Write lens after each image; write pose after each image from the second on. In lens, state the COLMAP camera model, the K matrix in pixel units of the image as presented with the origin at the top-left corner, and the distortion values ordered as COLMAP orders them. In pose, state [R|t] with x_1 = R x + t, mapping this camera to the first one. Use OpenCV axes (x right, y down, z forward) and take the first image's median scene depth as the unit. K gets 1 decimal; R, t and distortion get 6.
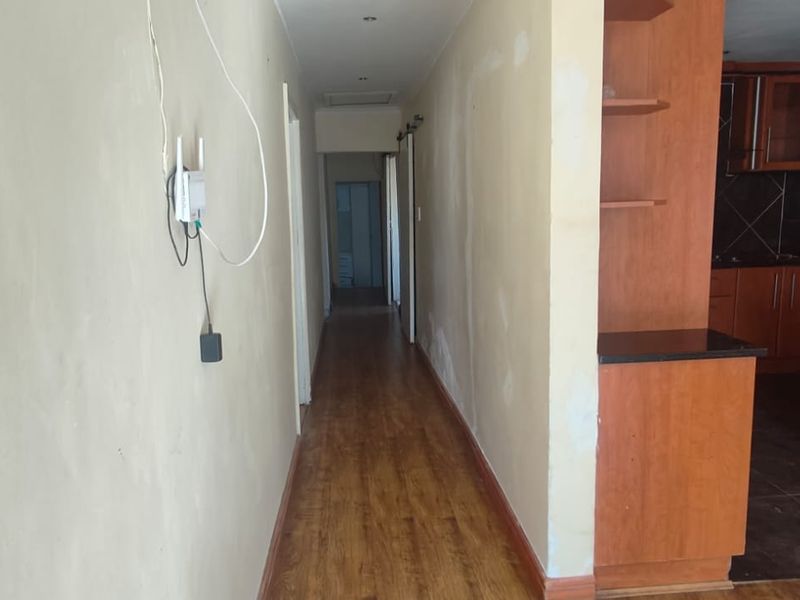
lens RADIAL K [[632.7, 0, 404.9], [0, 632.7, 304.2], [0, 0, 1]] dist [0.018734, 0.001622]
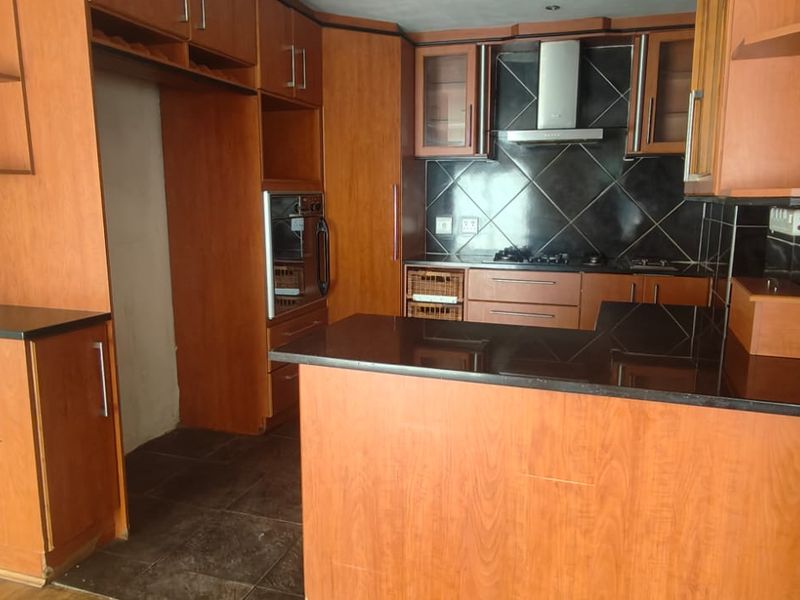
lens RADIAL K [[632.7, 0, 397.4], [0, 632.7, 303.6], [0, 0, 1]] dist [0.018734, 0.001622]
pose [[0.916701, 0.096193, -0.387823, 0.620845], [-0.090919, 0.995345, 0.031972, -0.022137], [0.389093, 0.005952, 0.921179, 0.158450]]
